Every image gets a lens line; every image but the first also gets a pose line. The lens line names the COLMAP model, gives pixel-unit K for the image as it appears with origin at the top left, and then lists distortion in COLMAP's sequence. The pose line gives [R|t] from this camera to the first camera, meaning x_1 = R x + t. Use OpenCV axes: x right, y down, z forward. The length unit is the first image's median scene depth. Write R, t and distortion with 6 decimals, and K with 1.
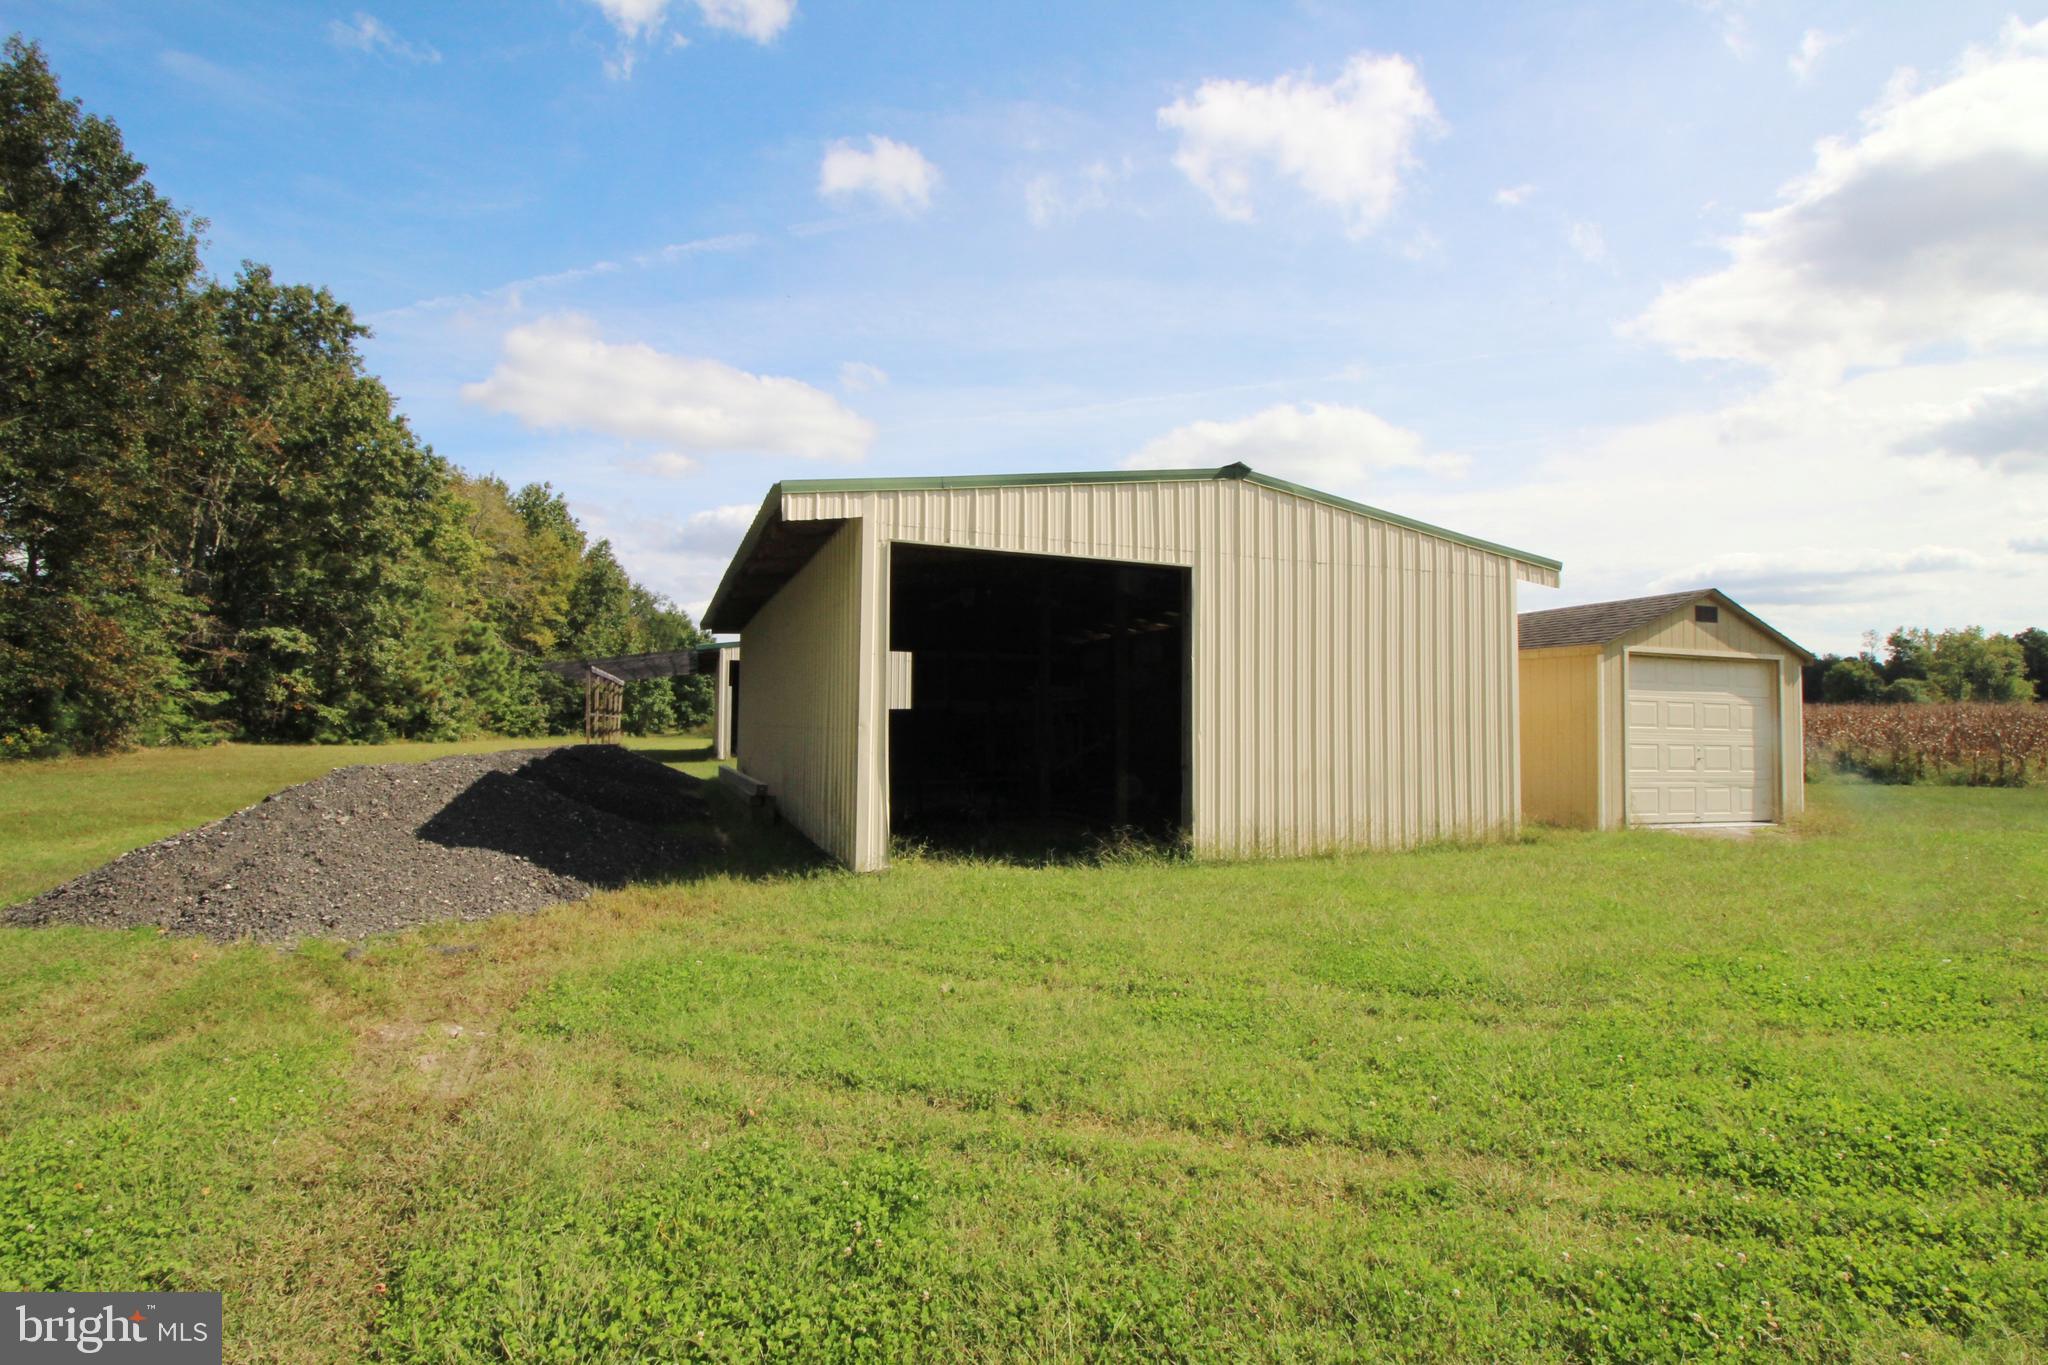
lens RADIAL K [[956.8, 0, 1026.0], [0, 956.8, 681.7], [0, 0, 1]] dist [0.010679, -0.021289]
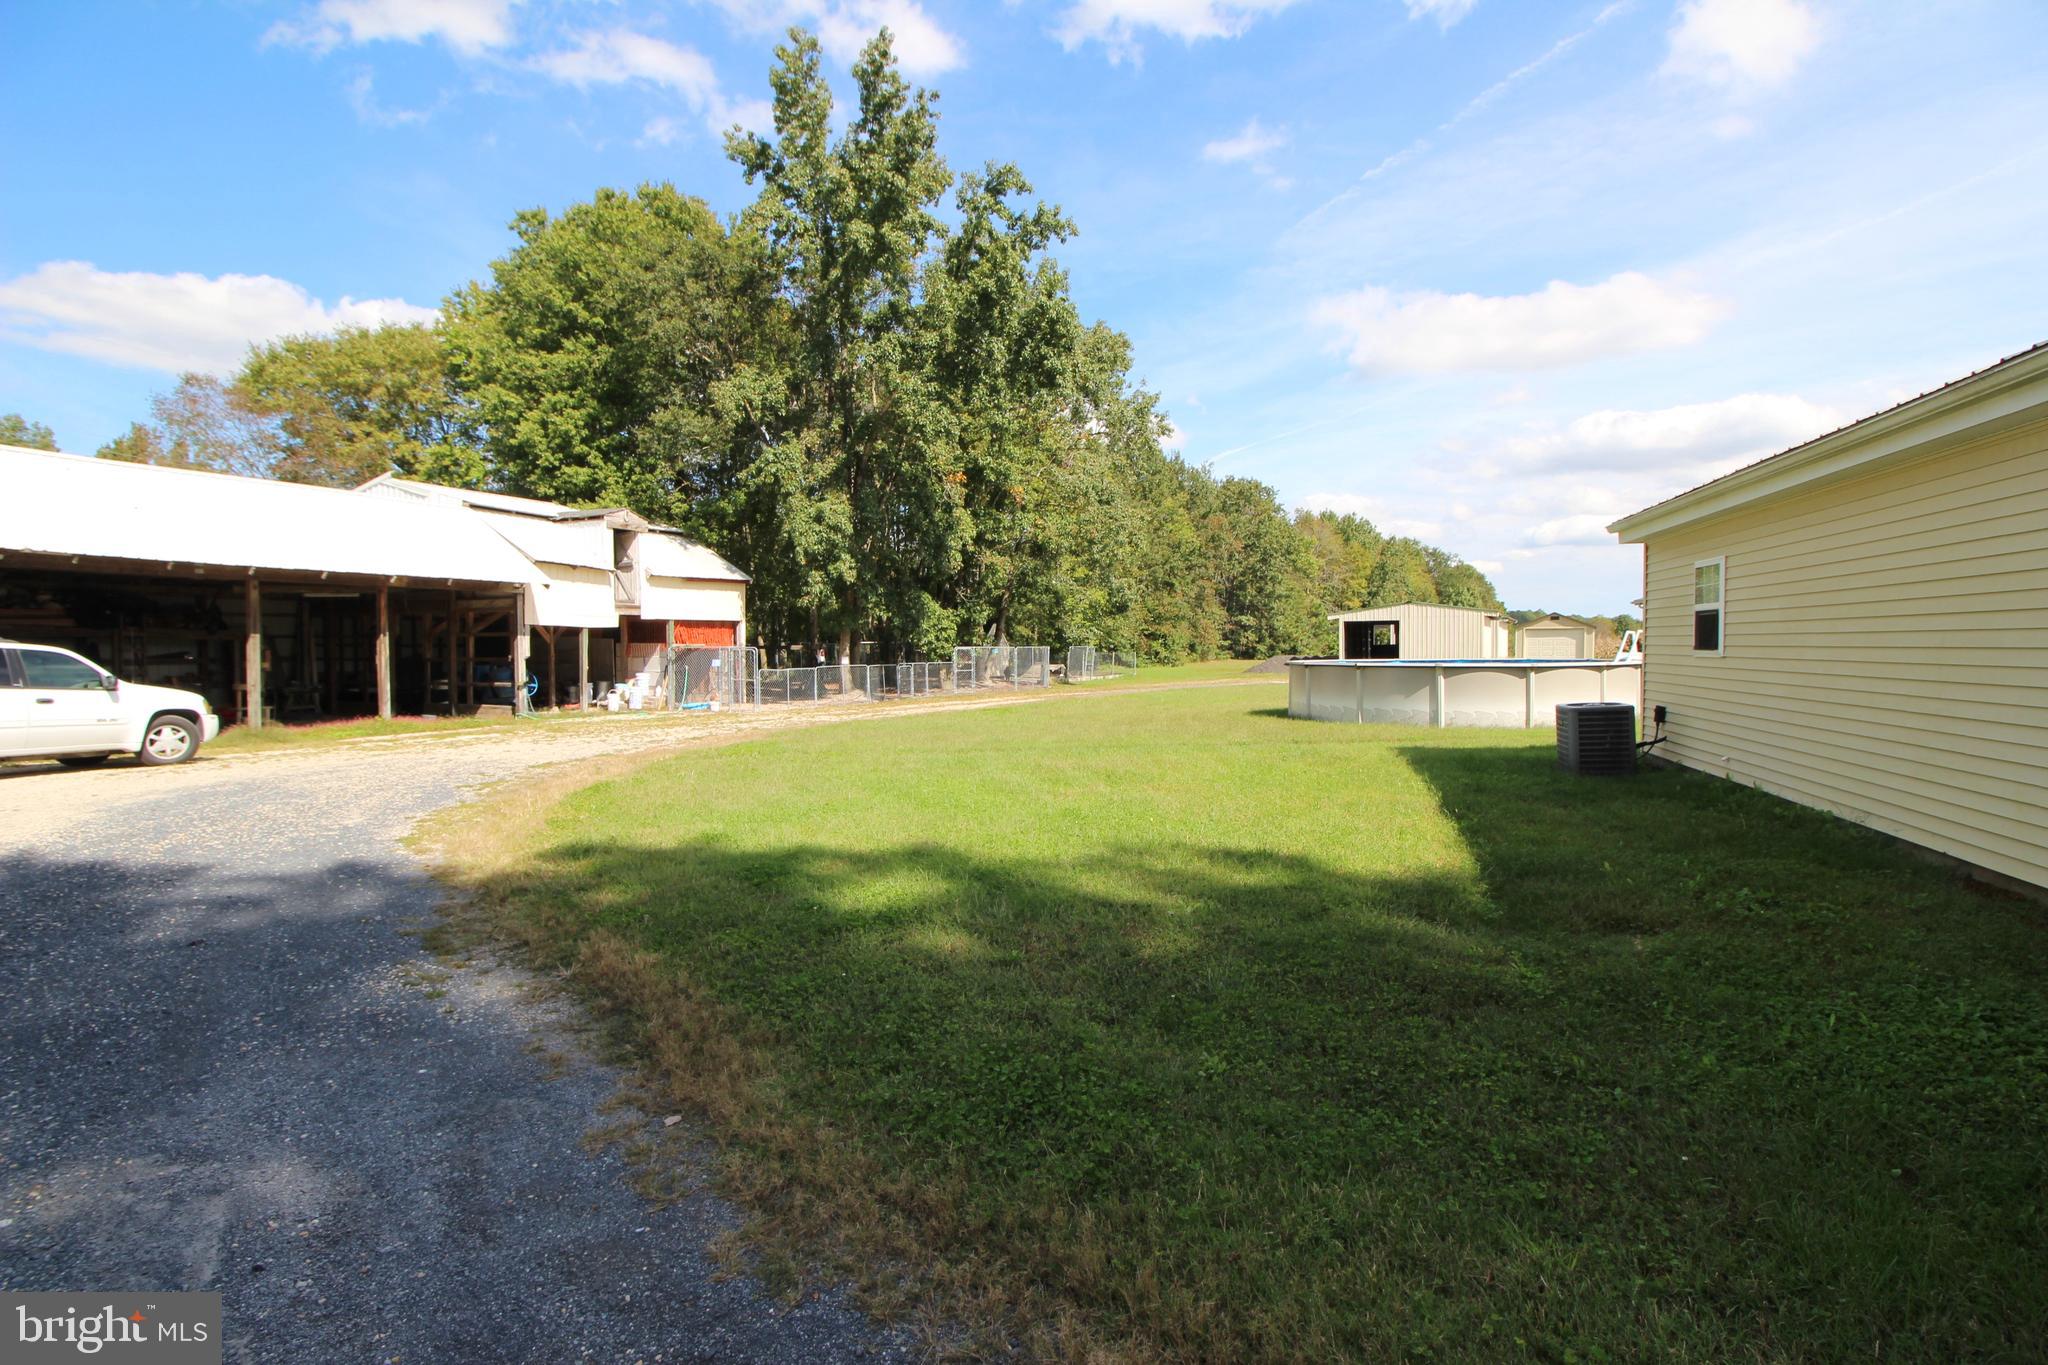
lens RADIAL K [[956.8, 0, 1026.0], [0, 956.8, 681.7], [0, 0, 1]] dist [0.010679, -0.021289]
pose [[0.659761, -0.005496, -0.751455, 0.728536], [0.059752, 0.997191, 0.045168, -0.026833], [0.749096, -0.074701, 0.658236, -1.085527]]
